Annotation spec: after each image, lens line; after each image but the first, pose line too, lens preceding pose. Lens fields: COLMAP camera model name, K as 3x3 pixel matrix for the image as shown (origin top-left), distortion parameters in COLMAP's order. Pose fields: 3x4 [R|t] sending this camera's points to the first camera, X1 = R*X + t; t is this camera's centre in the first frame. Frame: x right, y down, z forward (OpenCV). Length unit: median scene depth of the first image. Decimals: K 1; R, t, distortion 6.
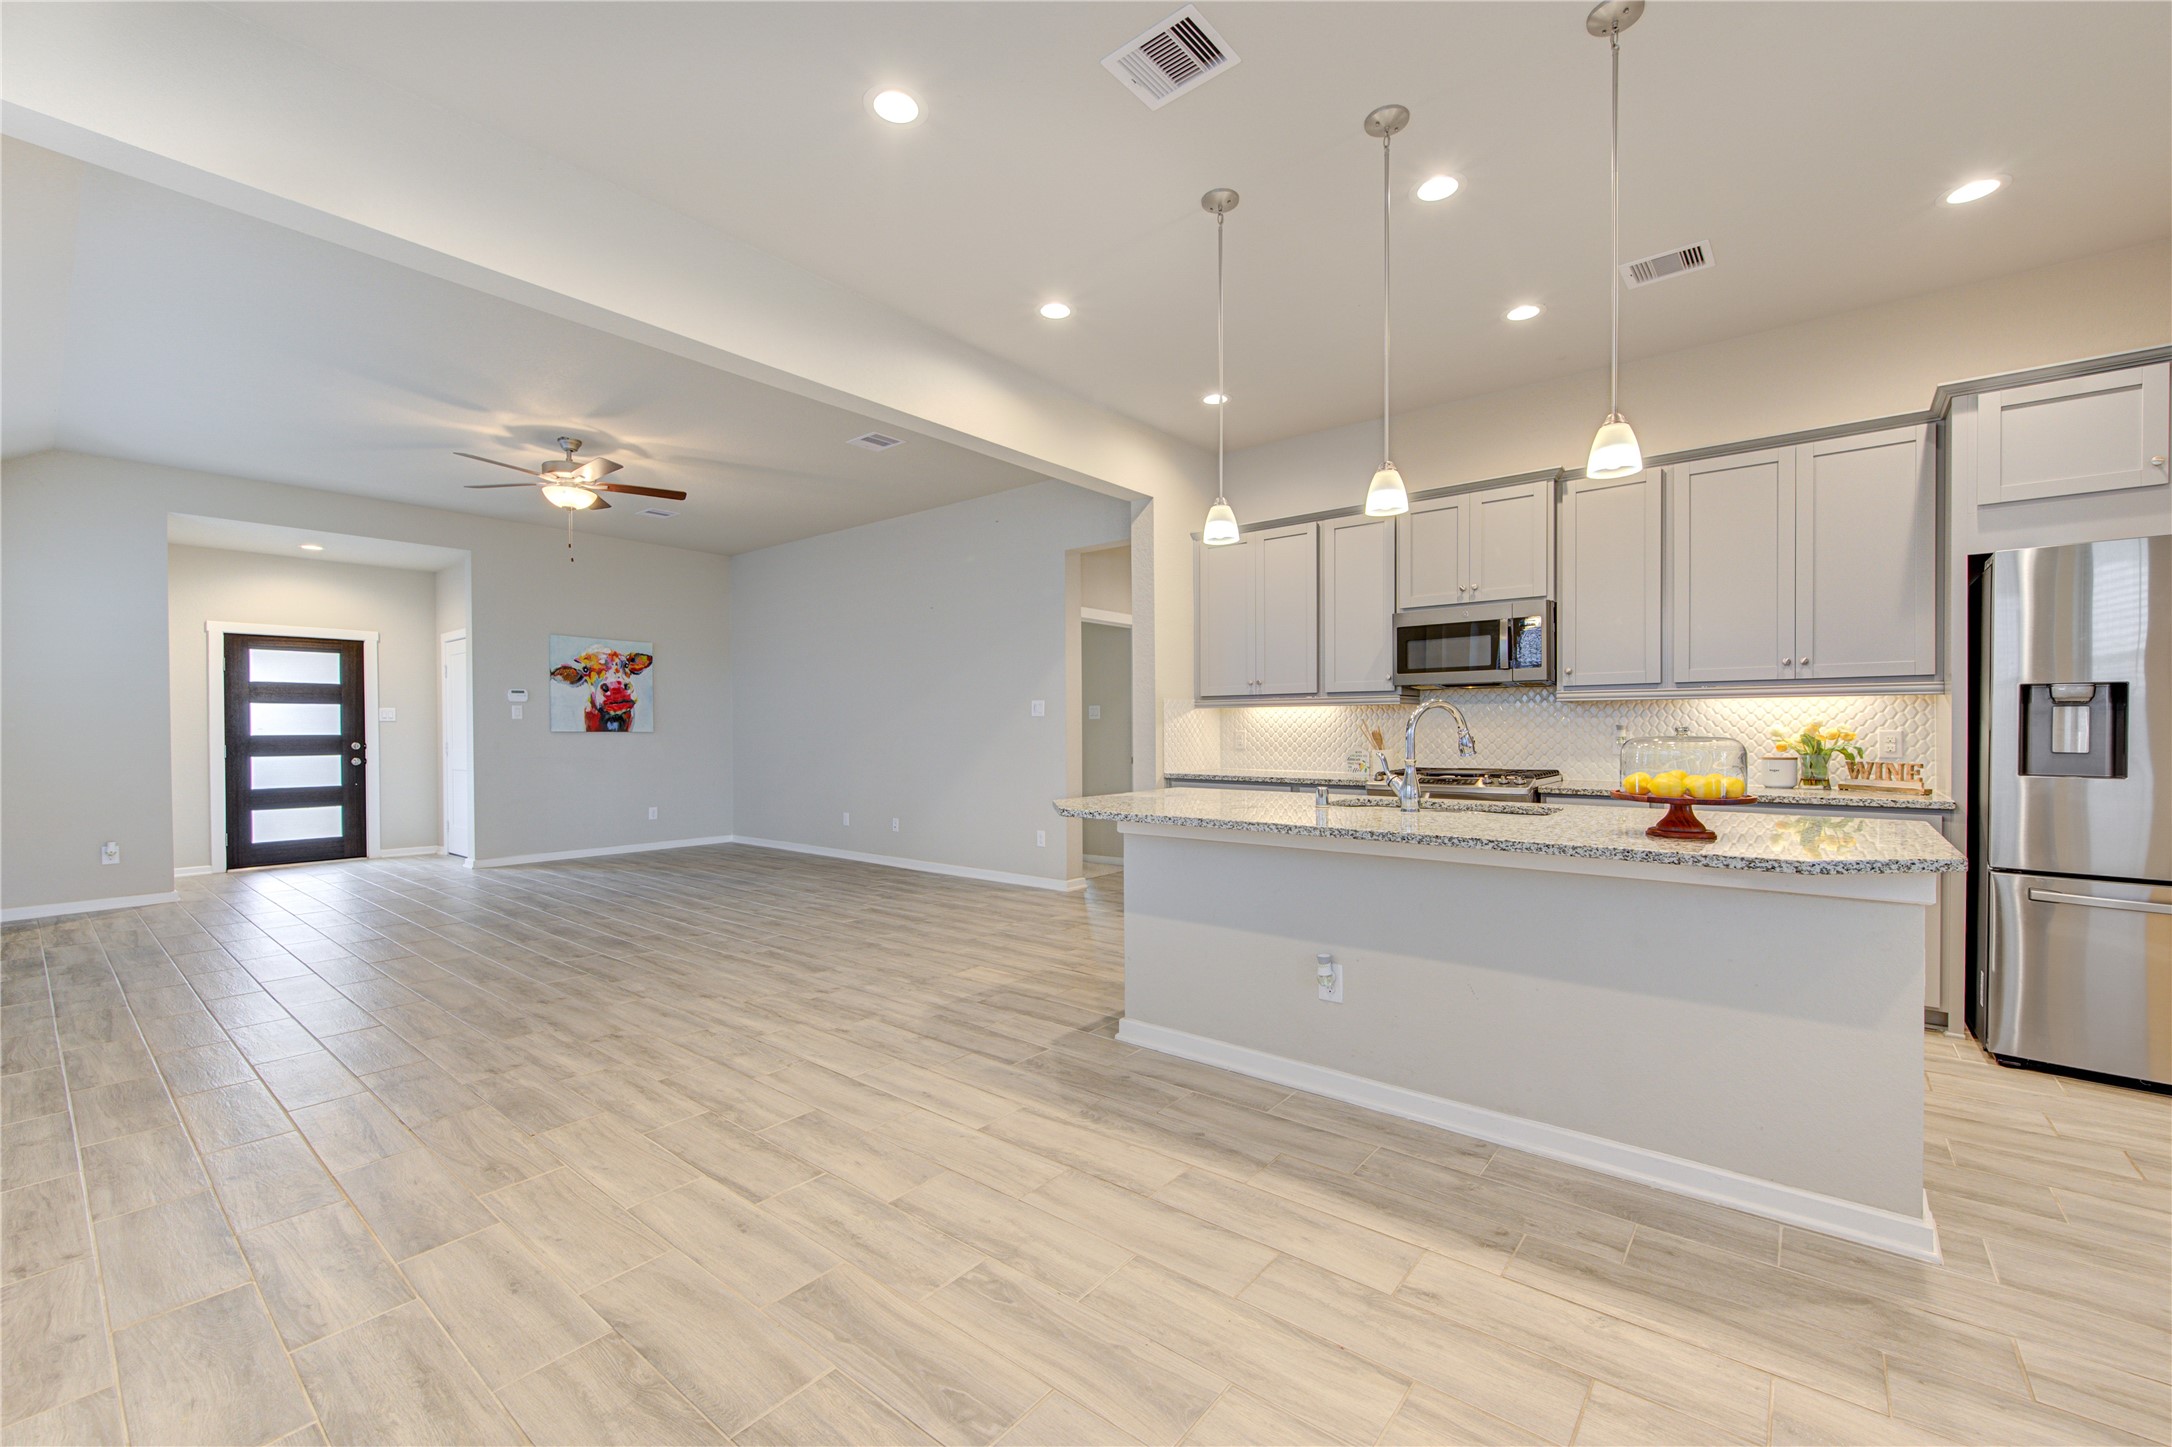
lens RADIAL K [[863.8, 0, 1110.2], [0, 863.8, 739.9], [0, 0, 1]] dist [0.001743, 0.000552]
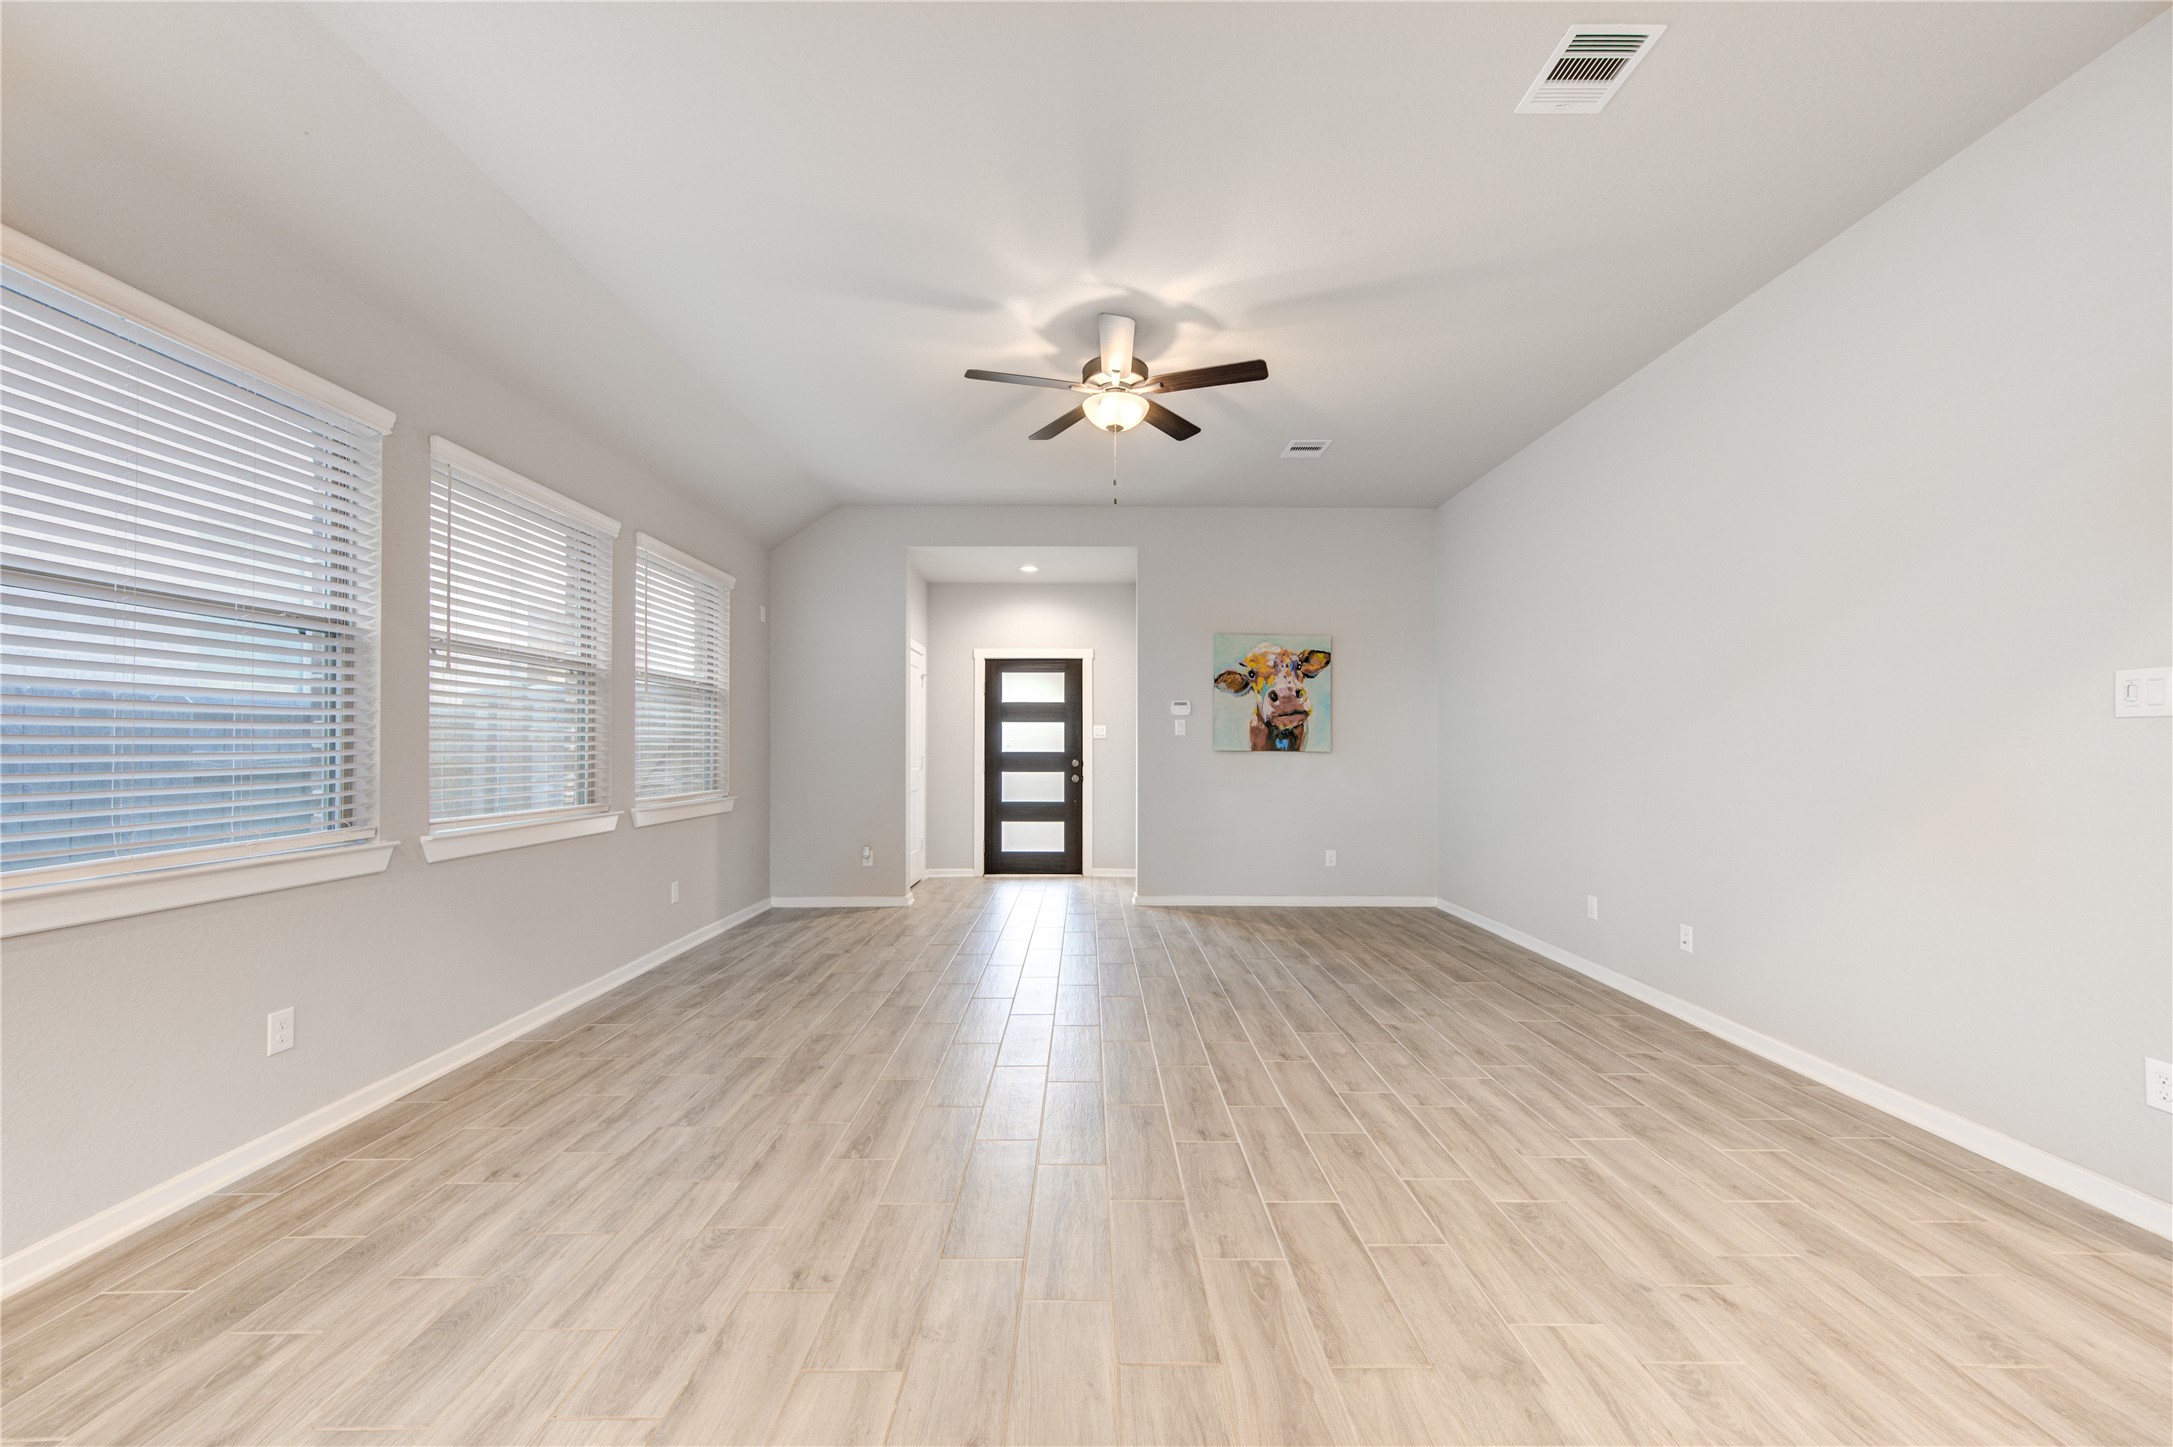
lens RADIAL K [[864.2, 0, 1087.4], [0, 864.2, 739.9], [0, 0, 1]] dist [0.001743, 0.000552]
pose [[0.614995, -0.004813, -0.788517, -0.103634], [-0.009023, 0.999873, -0.013140, -0.012828], [0.788480, 0.015196, 0.614873, 0.641034]]
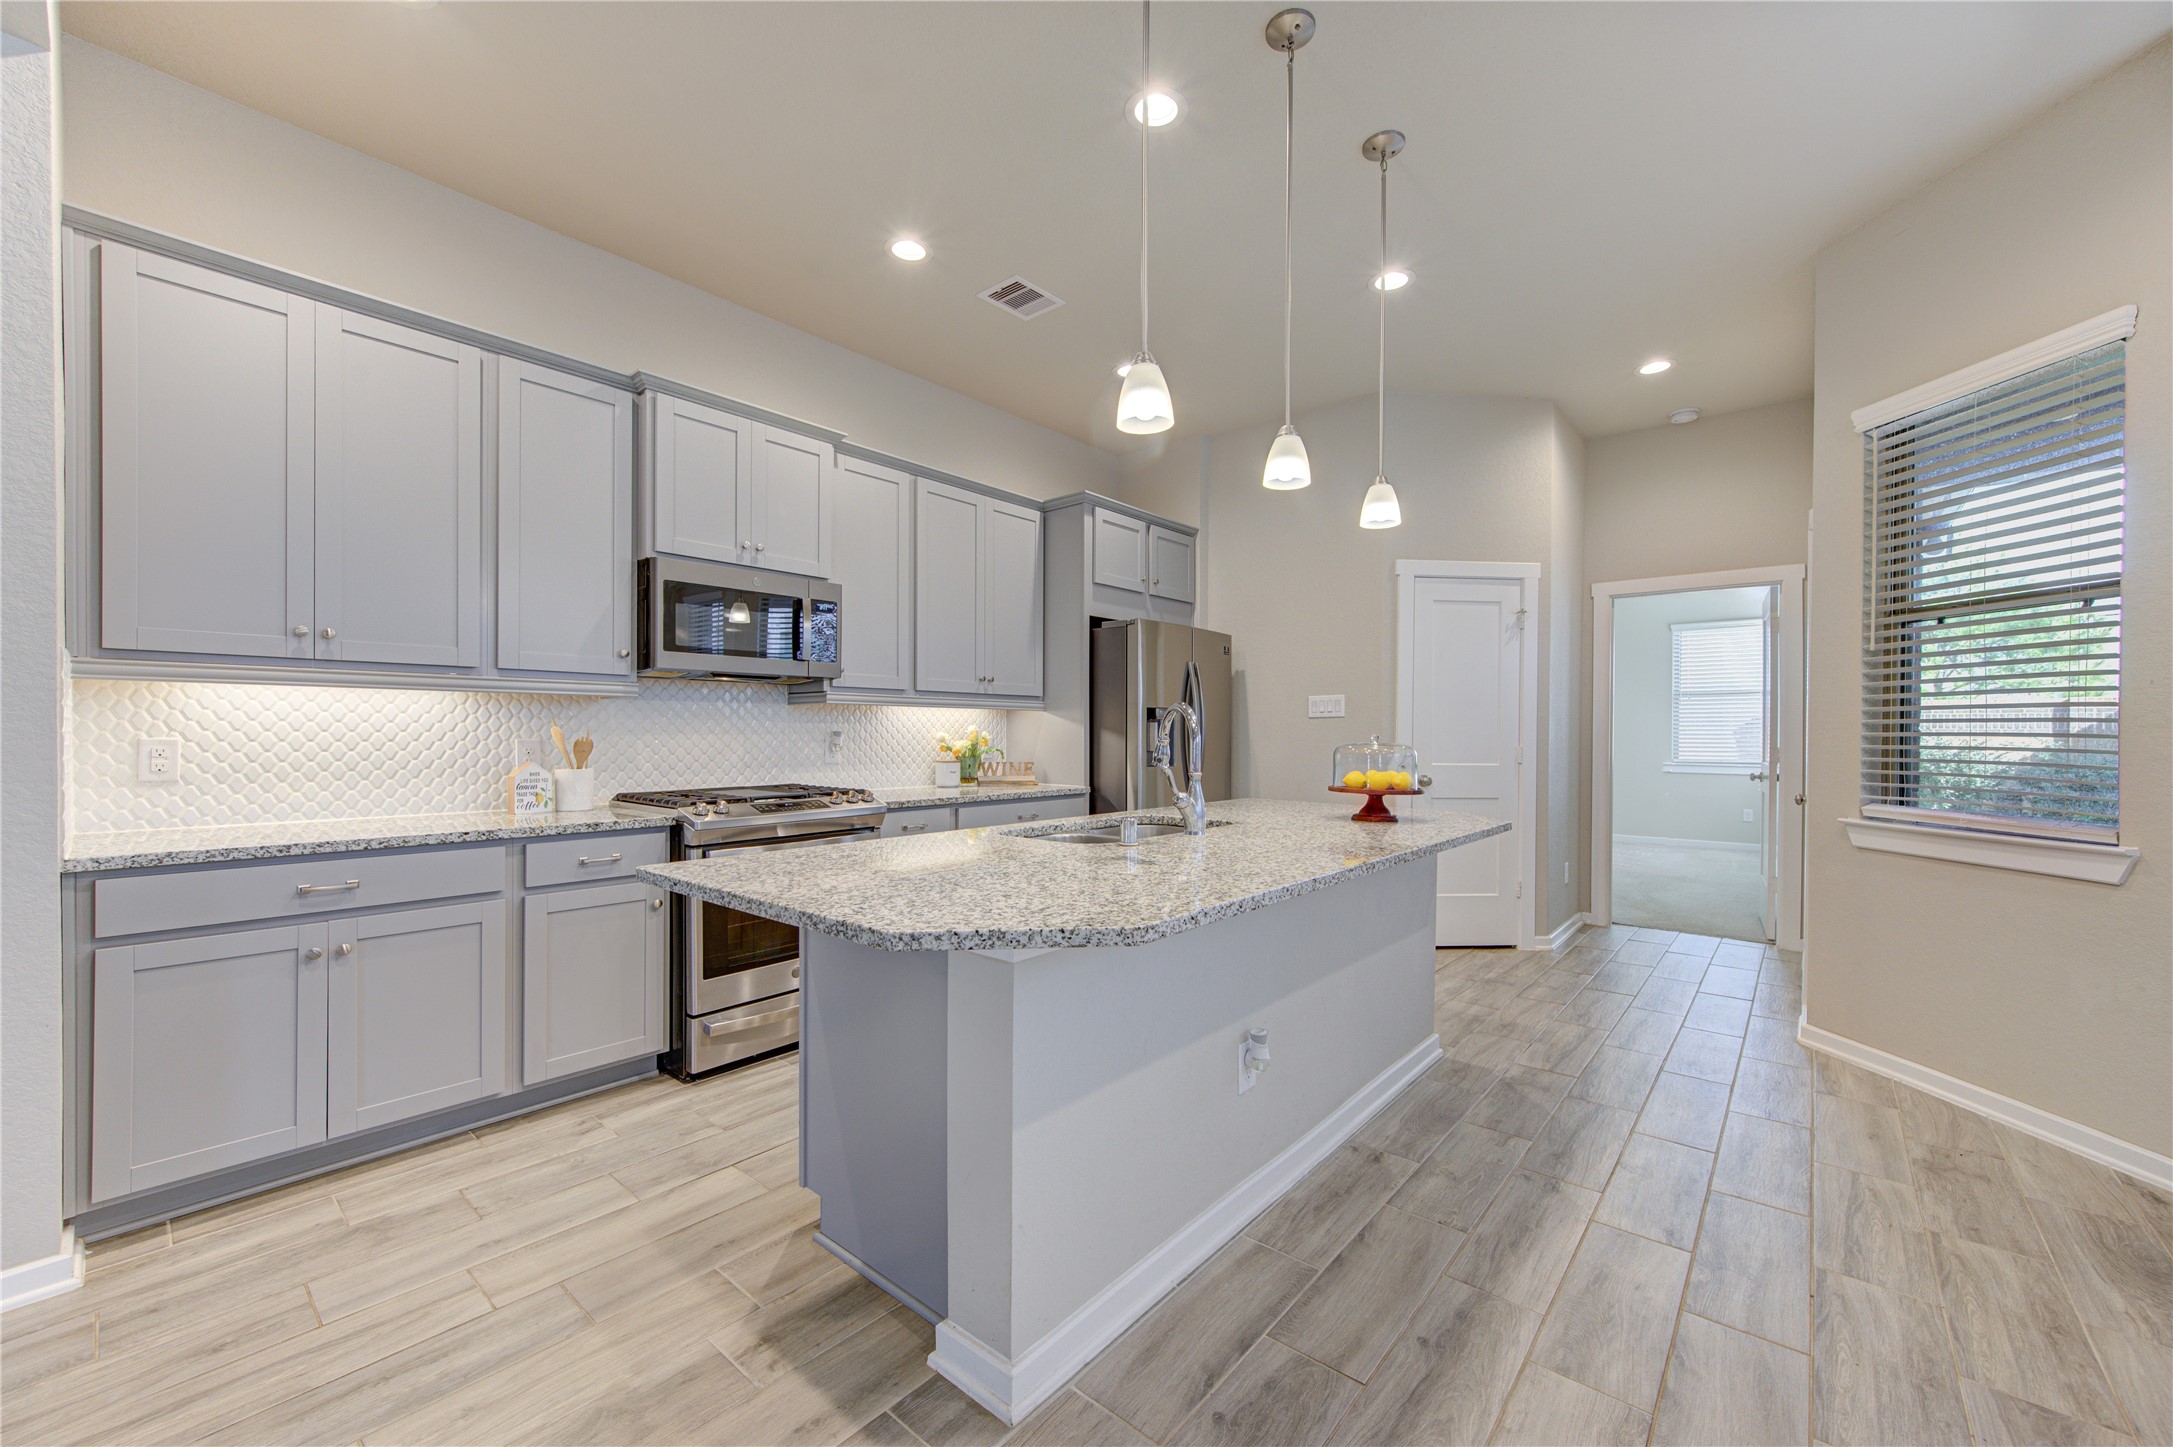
lens RADIAL K [[864.2, 0, 1077.1], [0, 864.2, 727.4], [0, 0, 1]] dist [0.001743, 0.000552]
pose [[0.048309, 0.008191, 0.998799, -0.311580], [0.006446, 0.999943, -0.008512, -0.010768], [-0.998812, 0.006849, 0.048254, 0.651187]]
